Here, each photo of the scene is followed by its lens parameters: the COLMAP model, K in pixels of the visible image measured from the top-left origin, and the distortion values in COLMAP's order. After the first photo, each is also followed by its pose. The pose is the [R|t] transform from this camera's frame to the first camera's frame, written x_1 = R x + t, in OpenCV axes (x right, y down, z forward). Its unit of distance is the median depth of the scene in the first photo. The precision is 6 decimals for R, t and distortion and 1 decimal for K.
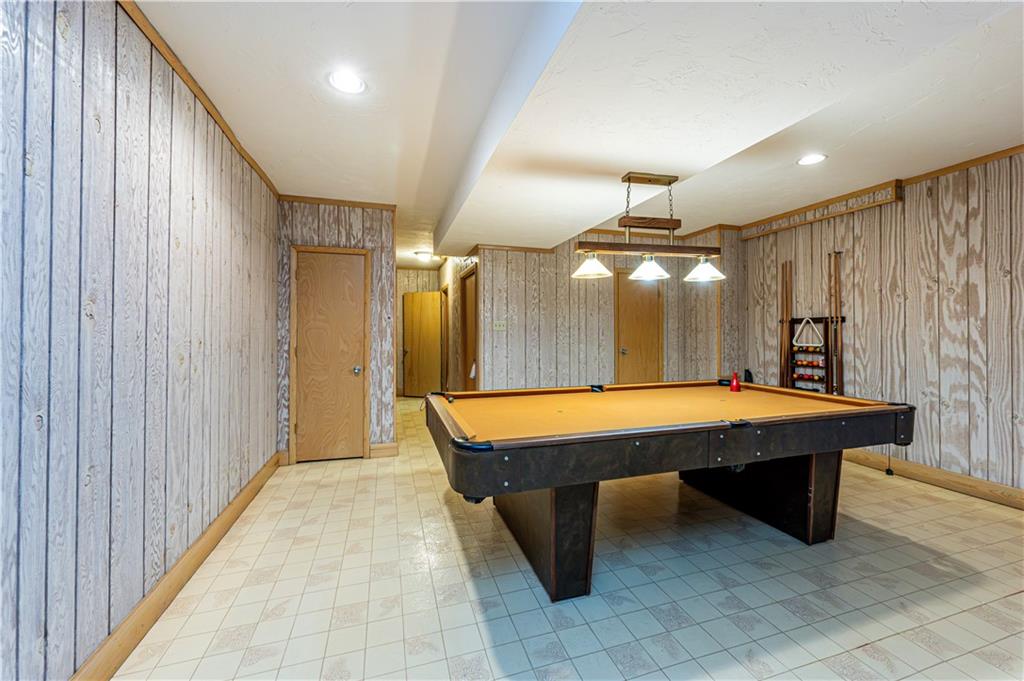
lens RADIAL K [[405.0, 0, 513.8], [0, 405.0, 331.9], [0, 0, 1]] dist [-0.002600, -0.000141]
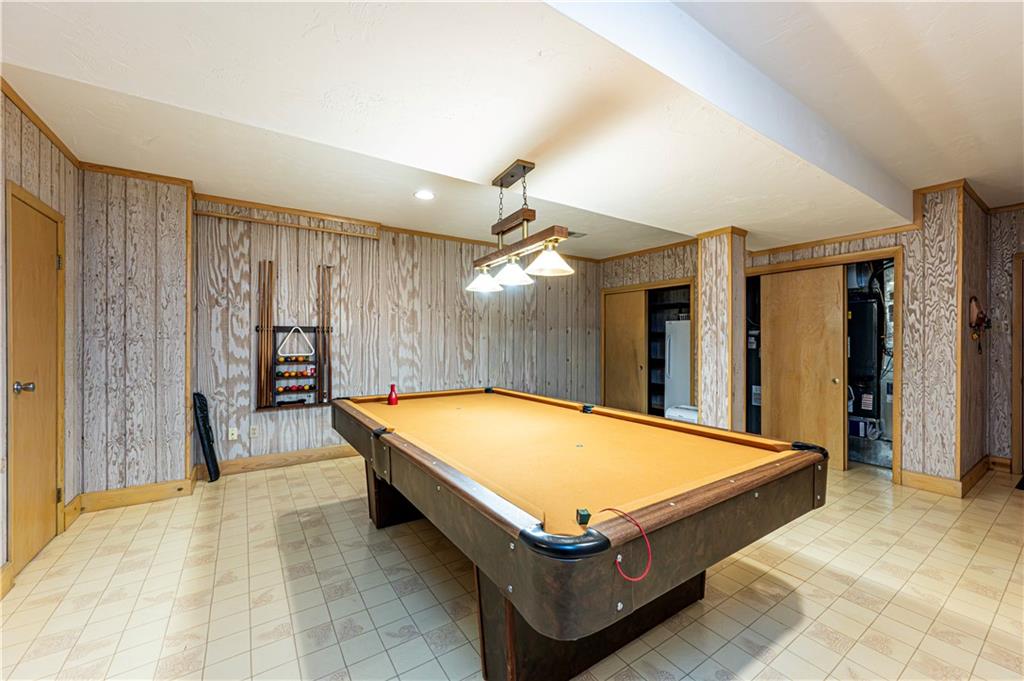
lens RADIAL K [[405.0, 0, 514.4], [0, 405.0, 342.1], [0, 0, 1]] dist [-0.002600, -0.000141]
pose [[-0.286174, -0.005202, 0.958163, -0.360977], [-0.005174, 0.999979, 0.003883, -0.004370], [-0.958164, -0.003846, -0.286195, 0.829374]]
